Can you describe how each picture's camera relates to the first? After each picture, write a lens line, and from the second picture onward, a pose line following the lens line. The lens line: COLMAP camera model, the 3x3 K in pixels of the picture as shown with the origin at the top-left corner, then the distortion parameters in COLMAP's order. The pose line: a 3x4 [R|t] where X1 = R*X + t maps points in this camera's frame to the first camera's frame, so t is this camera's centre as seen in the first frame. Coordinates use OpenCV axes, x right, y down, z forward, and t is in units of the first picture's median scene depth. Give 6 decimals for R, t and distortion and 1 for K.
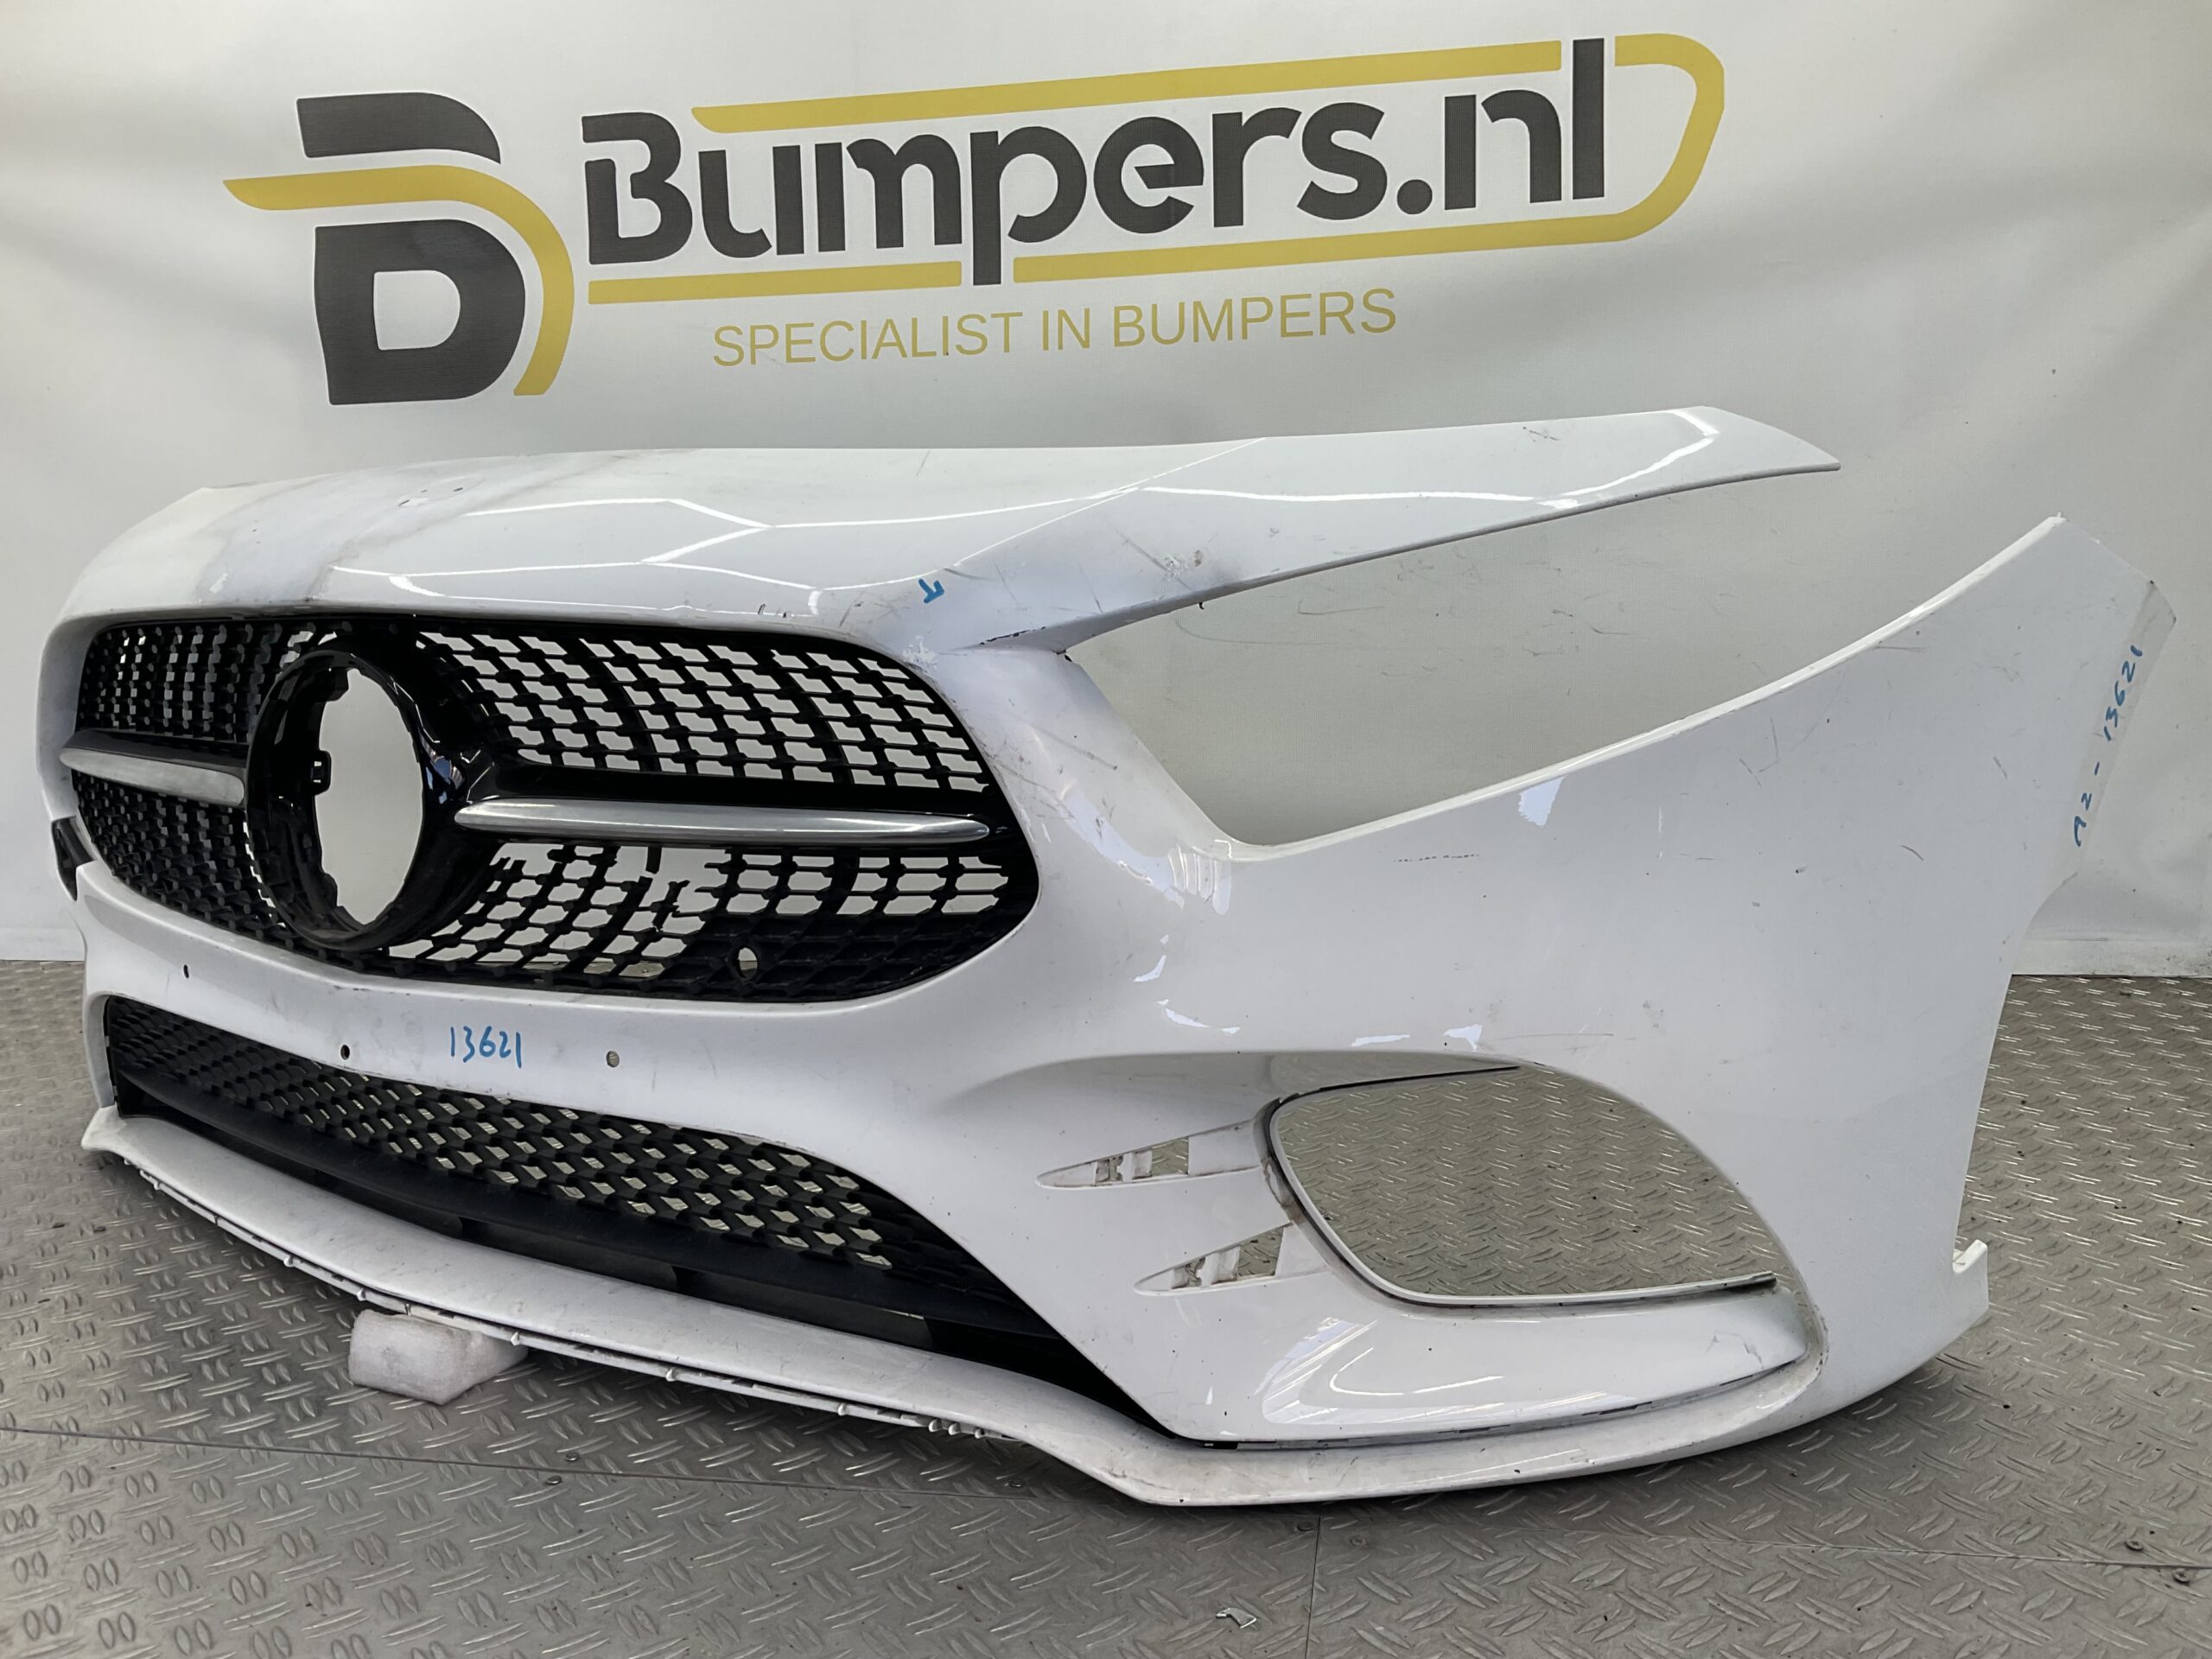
lens RADIAL K [[1849.5, 0, 1092.7], [0, 1849.5, 793.5], [0, 0, 1]] dist [0.119749, -0.292253]
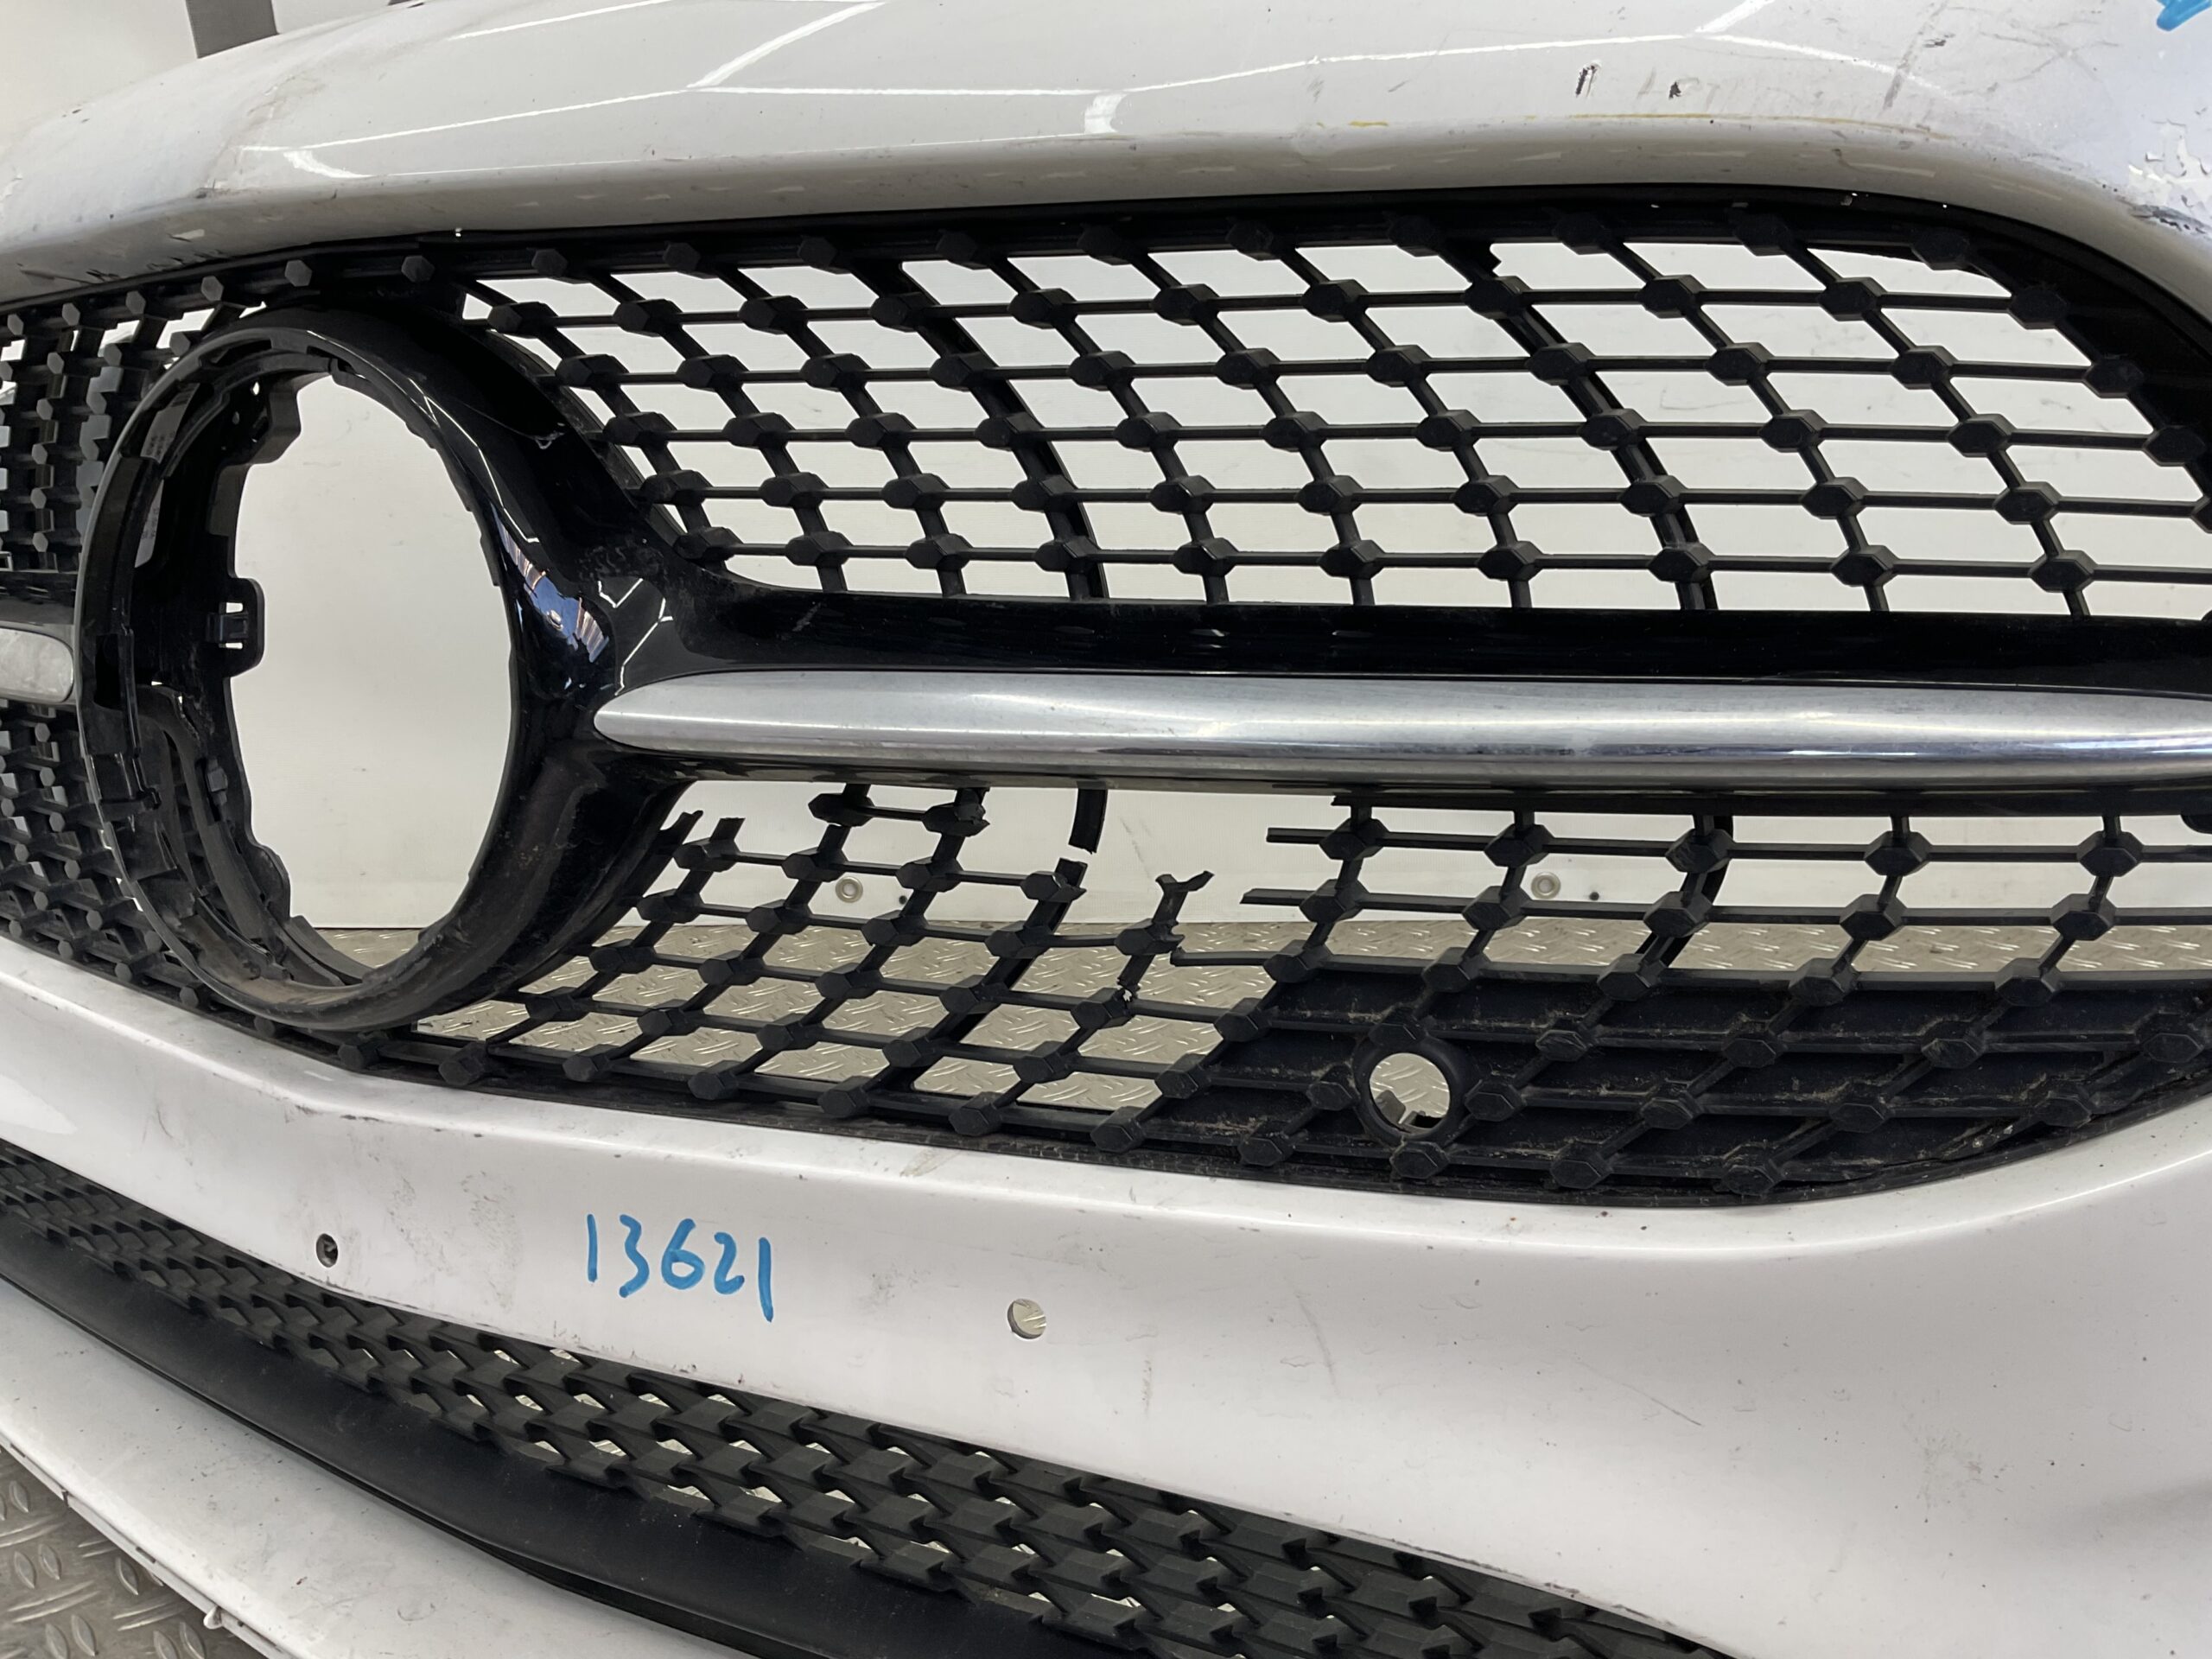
lens RADIAL K [[1867.6, 0, 1106.0], [0, 1867.6, 818.1], [0, 0, 1]] dist [0.061892, -0.107982]
pose [[0.998453, -0.013843, 0.053856, -0.203533], [0.010390, 0.997903, 0.063883, 0.007474], [-0.054628, -0.063225, 0.996503, 0.472028]]
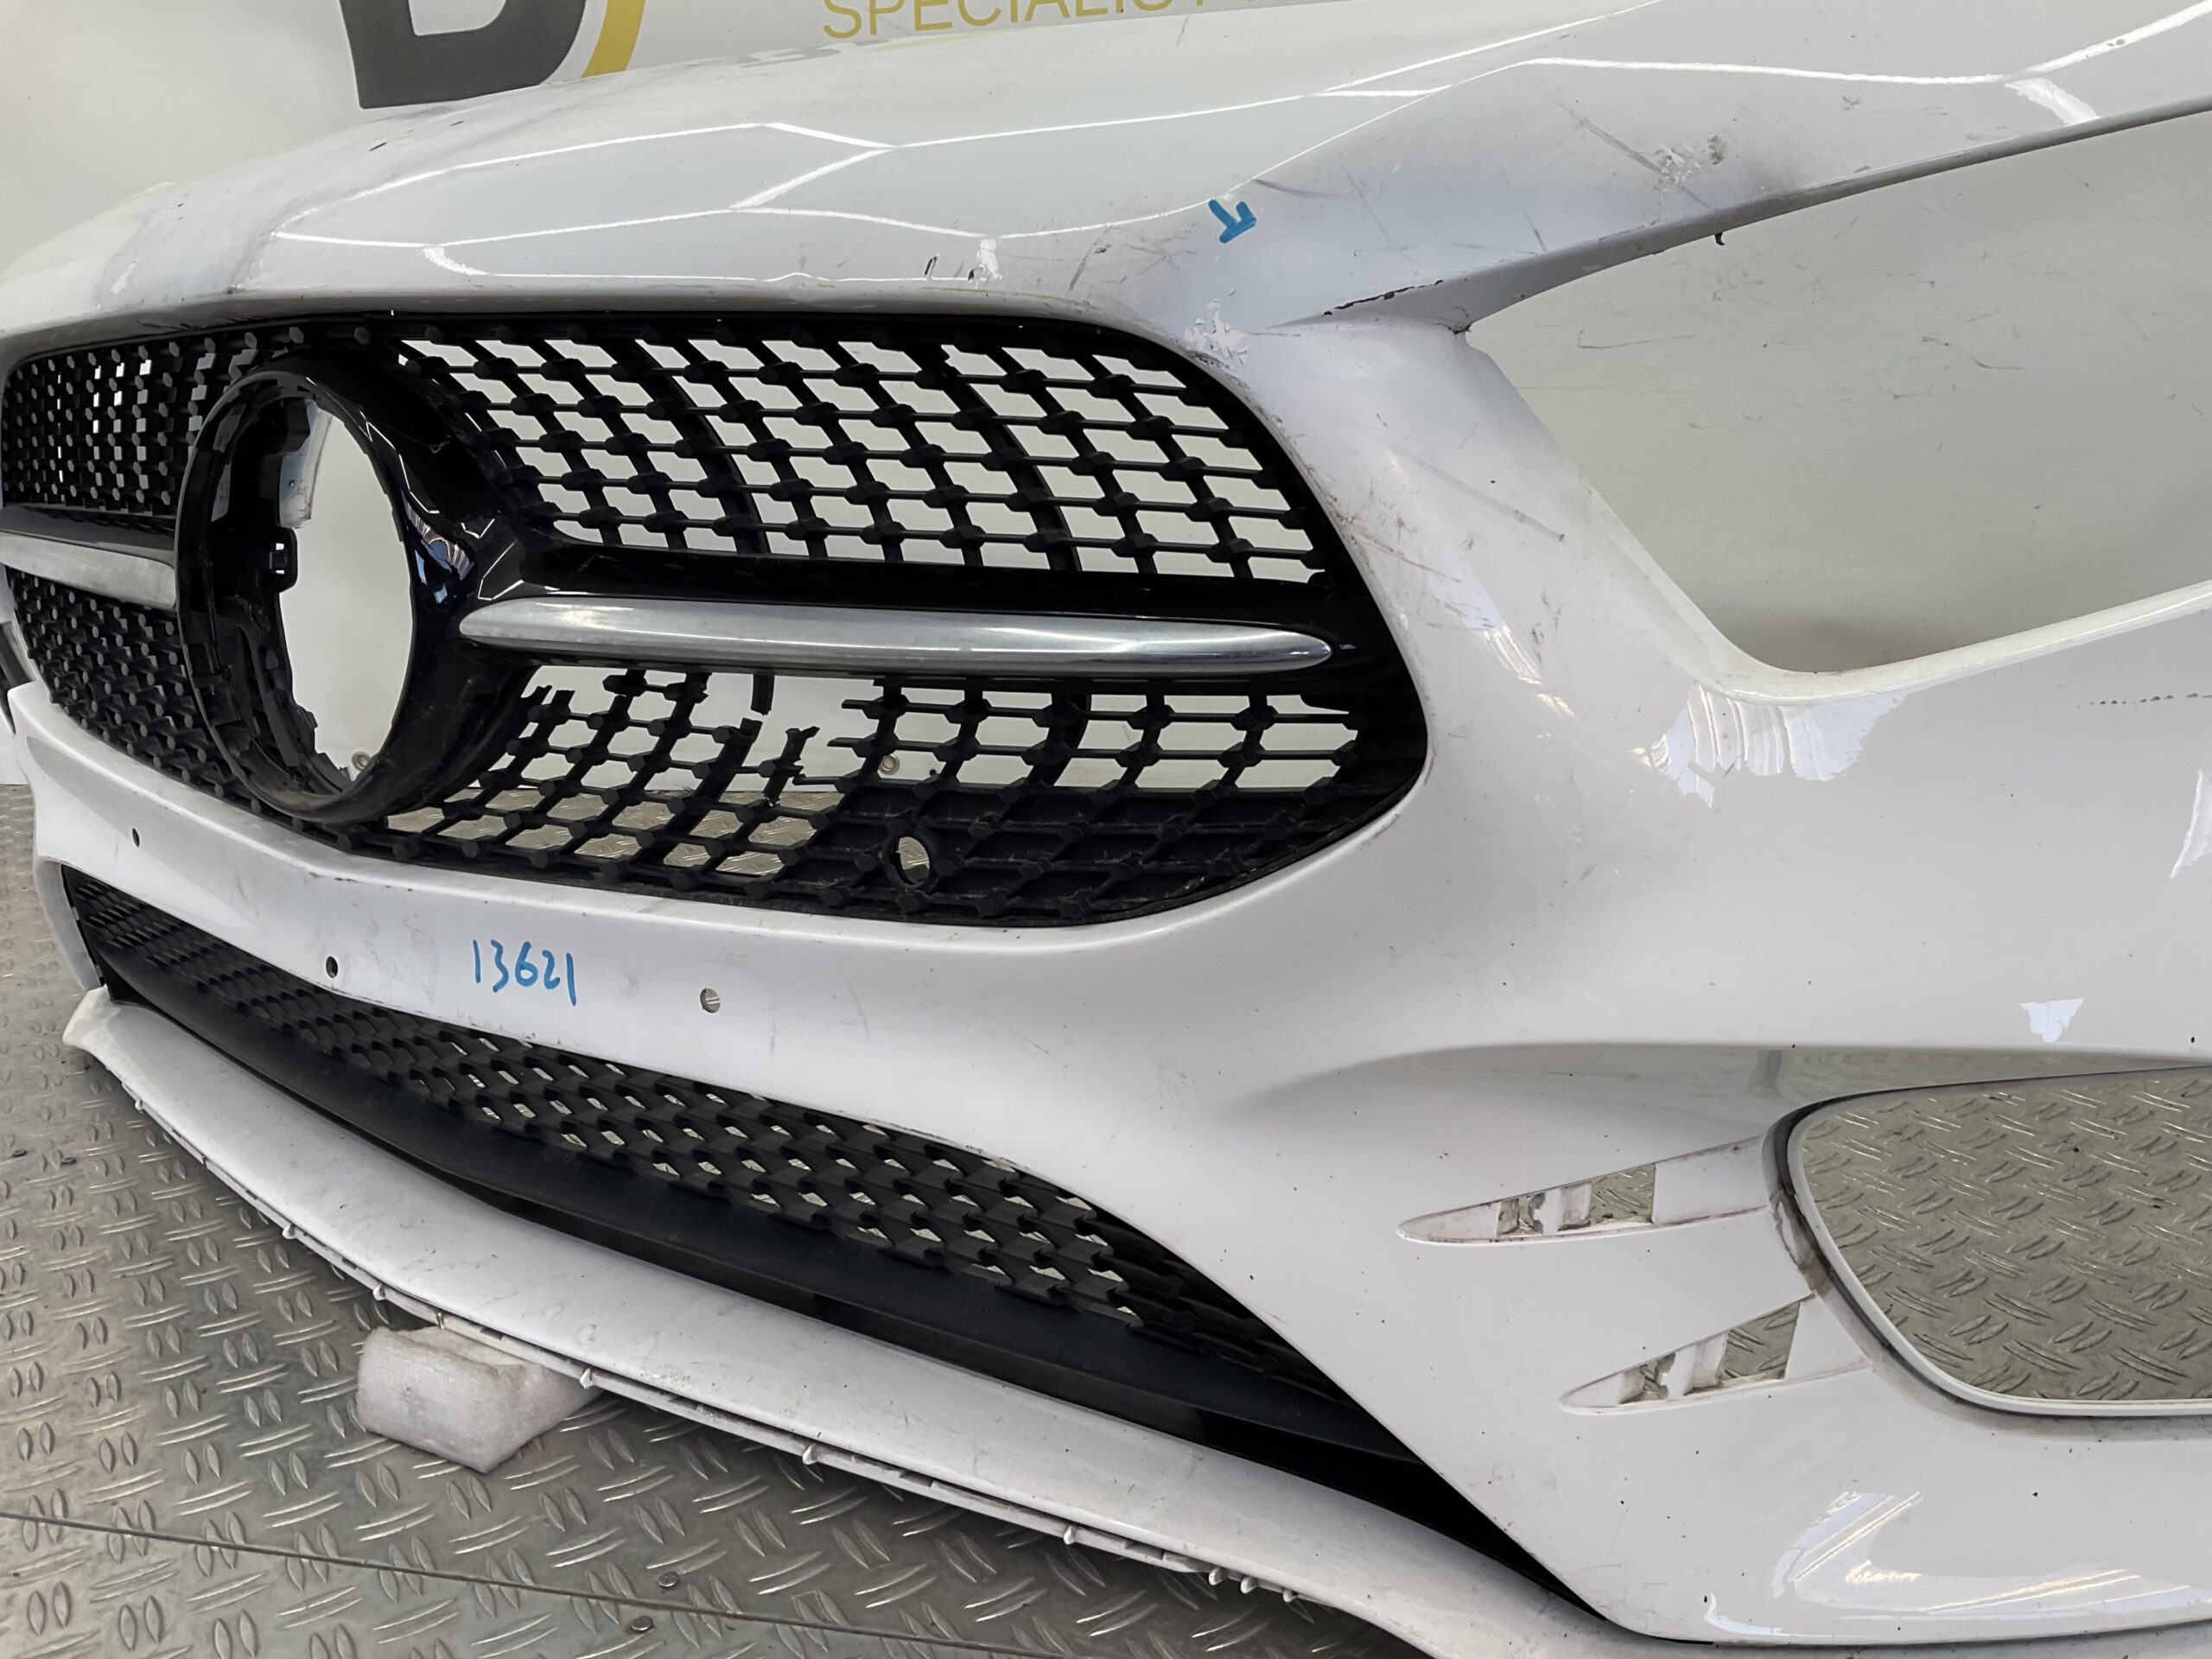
lens RADIAL K [[1870.6, 0, 1080.3], [0, 1870.6, 825.5], [0, 0, 1]] dist [0.132732, -0.305404]
pose [[0.997676, 0.002773, -0.068082, -0.065395], [0.005805, 0.992079, 0.125482, 0.000104], [0.067891, -0.125586, 0.989757, 0.285799]]
